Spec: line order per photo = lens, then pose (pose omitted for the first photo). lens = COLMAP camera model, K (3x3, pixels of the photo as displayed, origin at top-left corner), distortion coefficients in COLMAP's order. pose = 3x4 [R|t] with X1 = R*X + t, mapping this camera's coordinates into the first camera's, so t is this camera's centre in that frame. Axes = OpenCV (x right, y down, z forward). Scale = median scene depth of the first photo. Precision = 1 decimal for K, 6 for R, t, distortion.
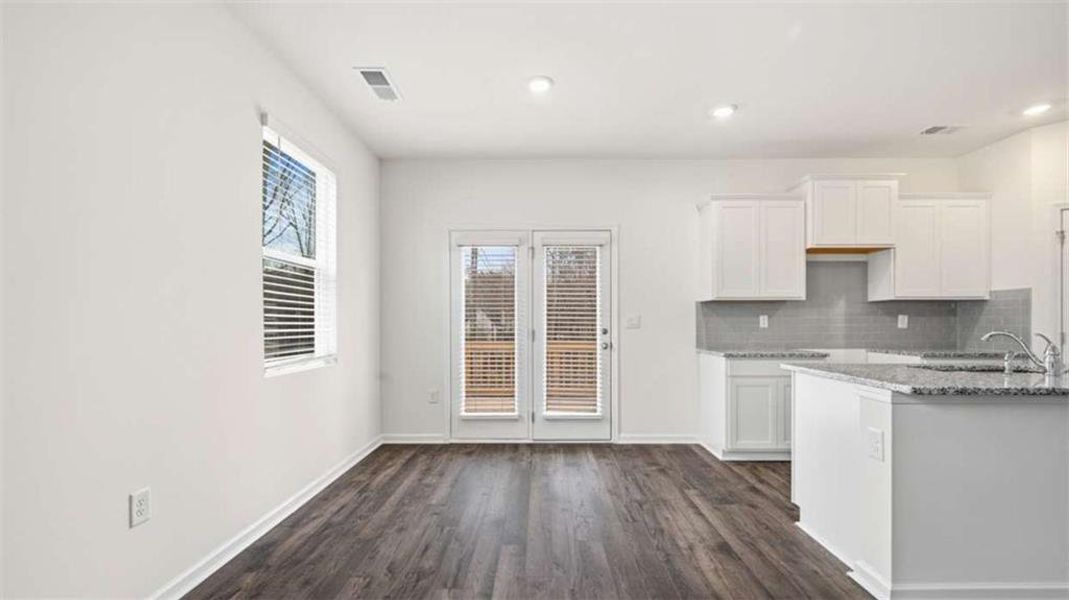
lens RADIAL K [[439.1, 0, 546.7], [0, 439.1, 315.8], [0, 0, 1]] dist [-0.000528, -0.000094]
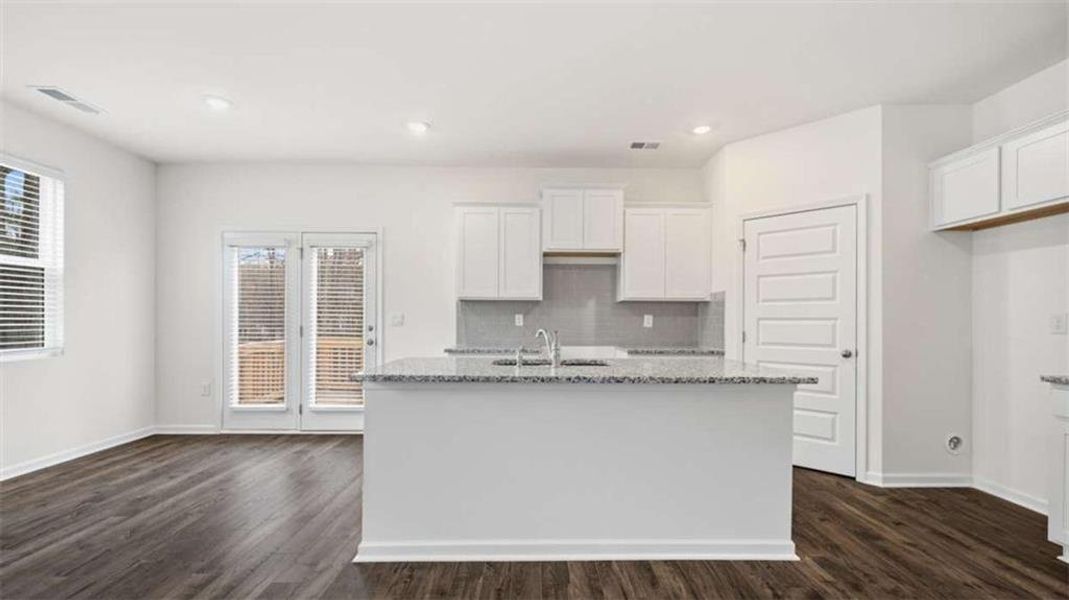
lens RADIAL K [[451.4, 0, 540.5], [0, 451.4, 312.1], [0, 0, 1]] dist [-0.002020, -0.000138]
pose [[0.999743, 0.006836, 0.021593, 0.524275], [-0.006777, 0.999973, -0.002807, -0.003397], [-0.021612, 0.002660, 0.999763, -0.096457]]
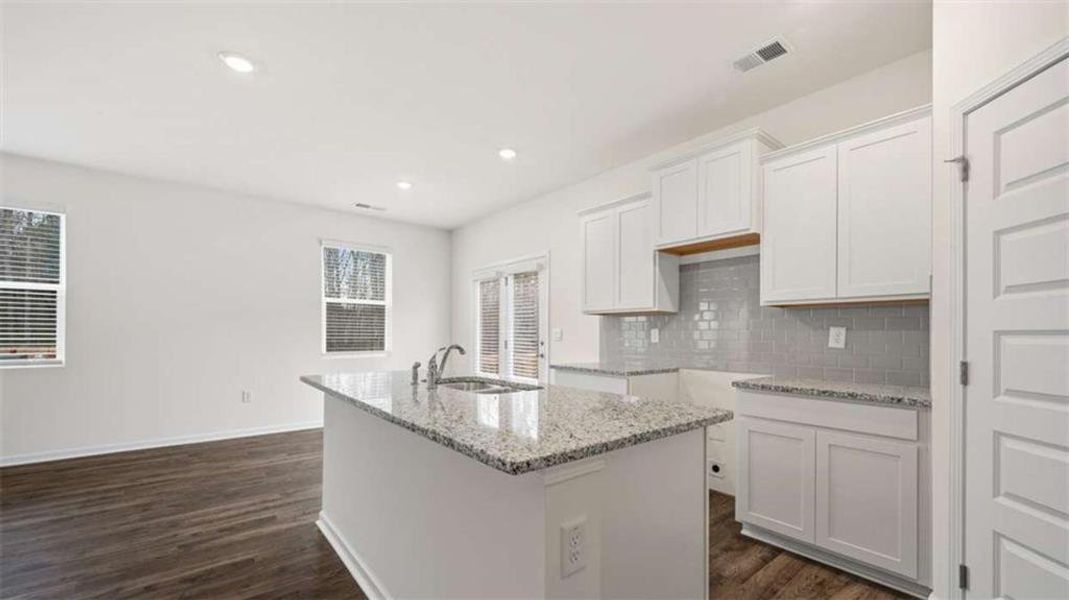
lens RADIAL K [[423.6, 0, 538.7], [0, 423.6, 330.4], [0, 0, 1]] dist [0.001046, -0.000035]
pose [[0.646017, -0.001530, -0.763321, 1.003071], [0.003654, 0.999993, 0.001088, 0.000465], [0.763314, -0.003492, 0.646018, 0.265135]]
